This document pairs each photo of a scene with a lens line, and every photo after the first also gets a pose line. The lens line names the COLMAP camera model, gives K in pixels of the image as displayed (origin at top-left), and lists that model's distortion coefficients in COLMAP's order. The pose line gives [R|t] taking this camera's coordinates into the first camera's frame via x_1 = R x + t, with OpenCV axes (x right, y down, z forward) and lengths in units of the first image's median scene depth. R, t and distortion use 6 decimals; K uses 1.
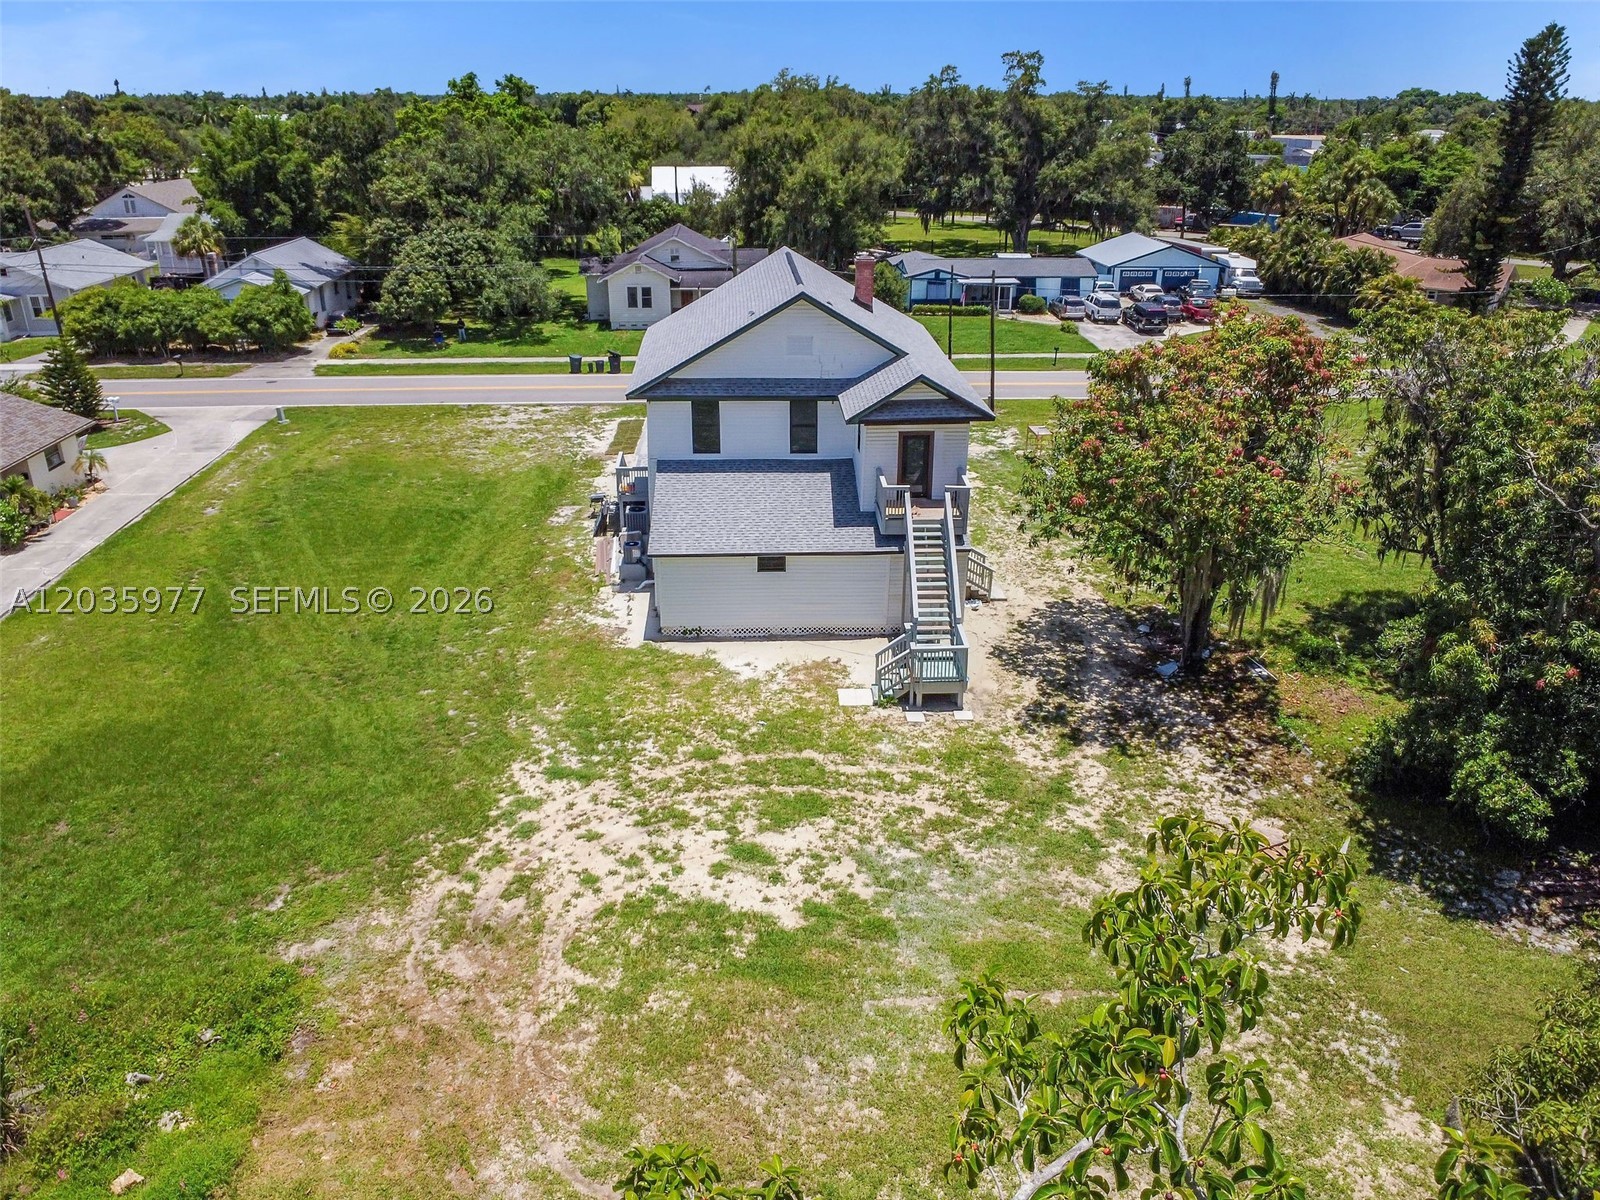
lens RADIAL K [[1168.3, 0, 800.0], [0, 1168.3, 600.0], [0, 0, 1]] dist [-0.031764, -0.008154]
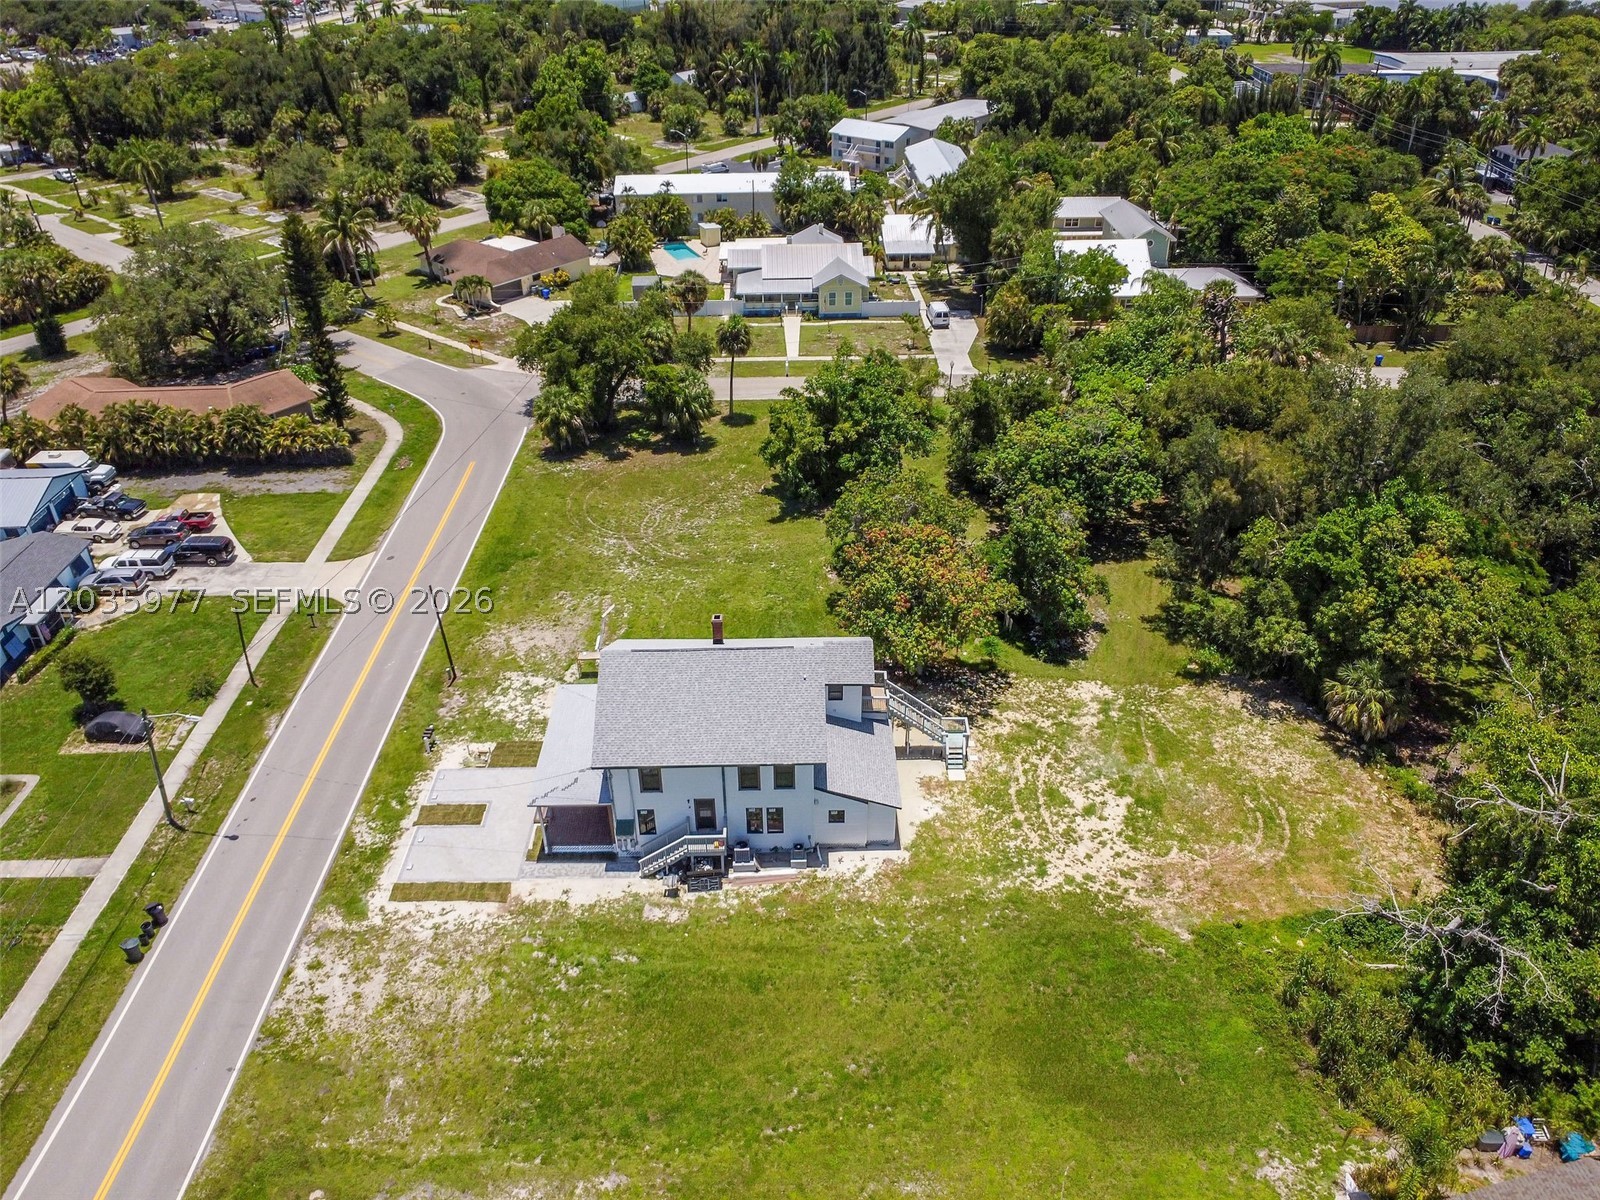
lens RADIAL K [[1168.3, 0, 800.0], [0, 1168.3, 600.0], [0, 0, 1]] dist [-0.031764, -0.008154]
pose [[0.043726, -0.537446, 0.842164, -1.652615], [0.409711, 0.778469, 0.475525, -1.347915], [-0.911167, 0.324251, 0.254236, 0.671733]]
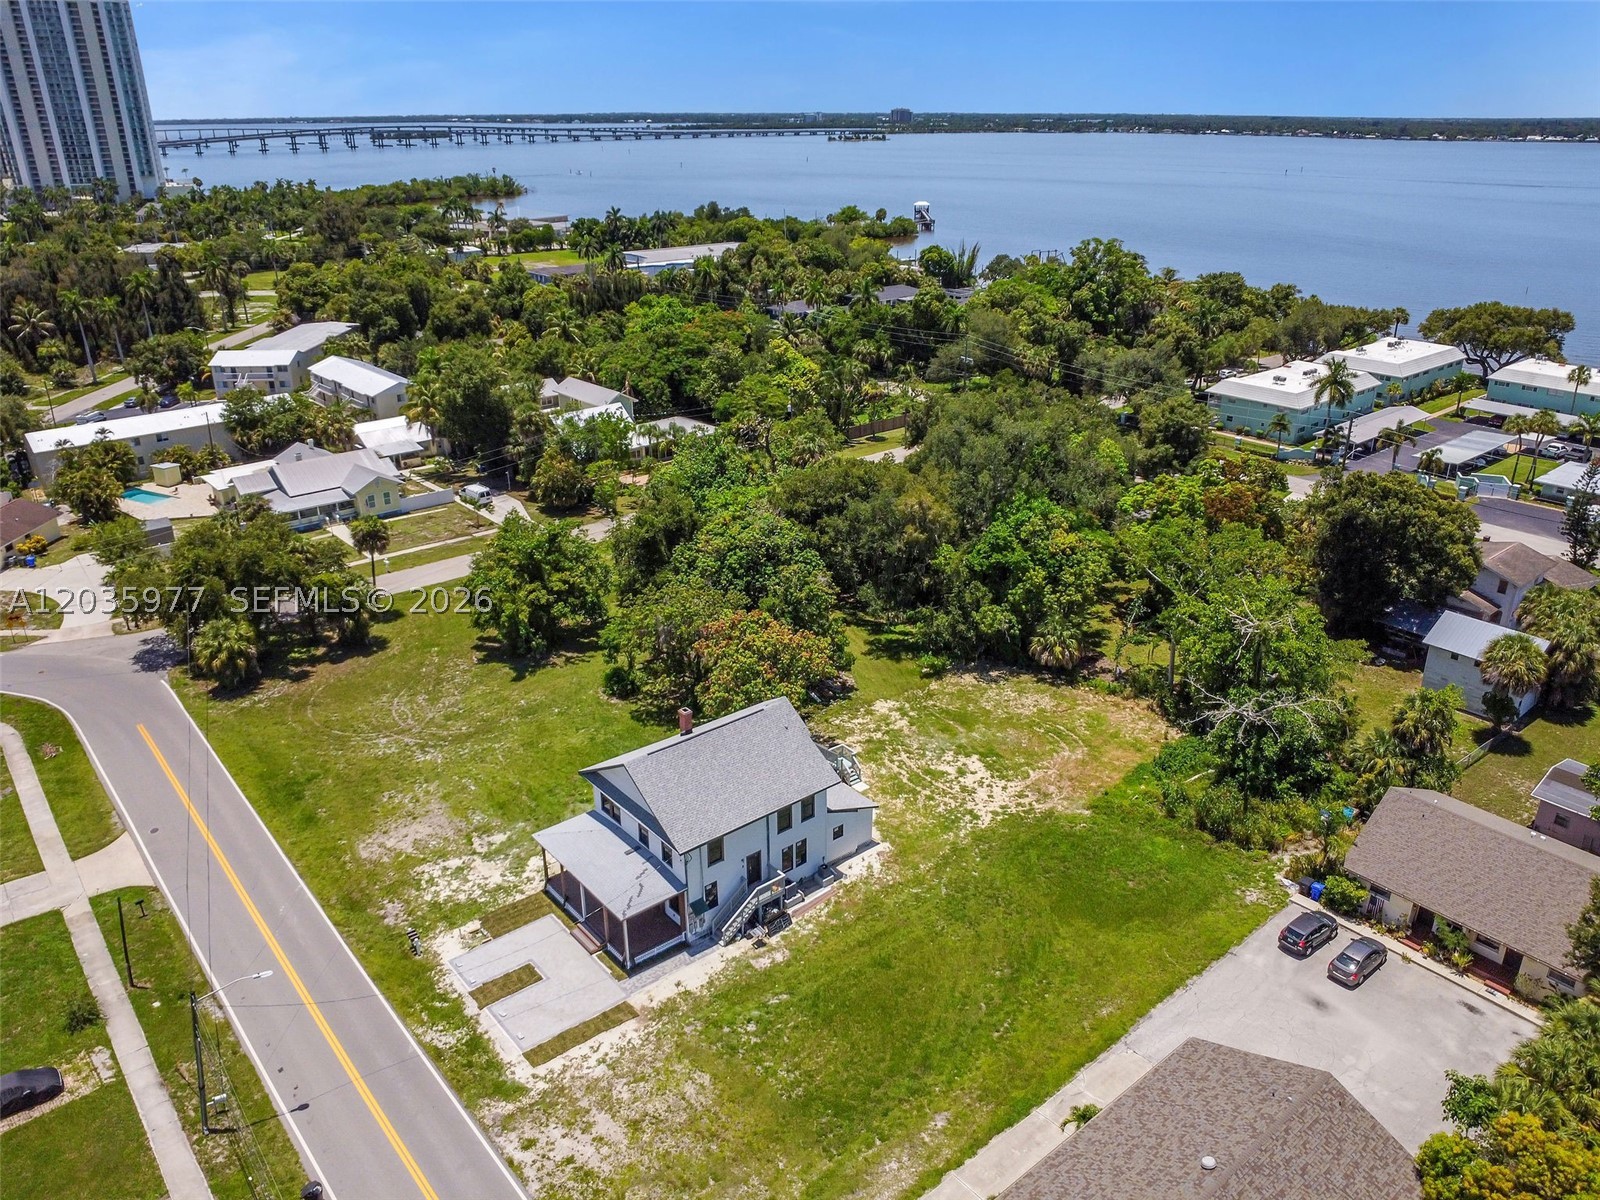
lens RADIAL K [[1168.3, 0, 800.0], [0, 1168.3, 600.0], [0, 0, 1]] dist [-0.031764, -0.008154]
pose [[-0.591307, -0.313023, 0.743218, -1.747734], [0.325379, 0.750649, 0.575026, -1.844332], [-0.737892, 0.581844, -0.342013, 1.851918]]
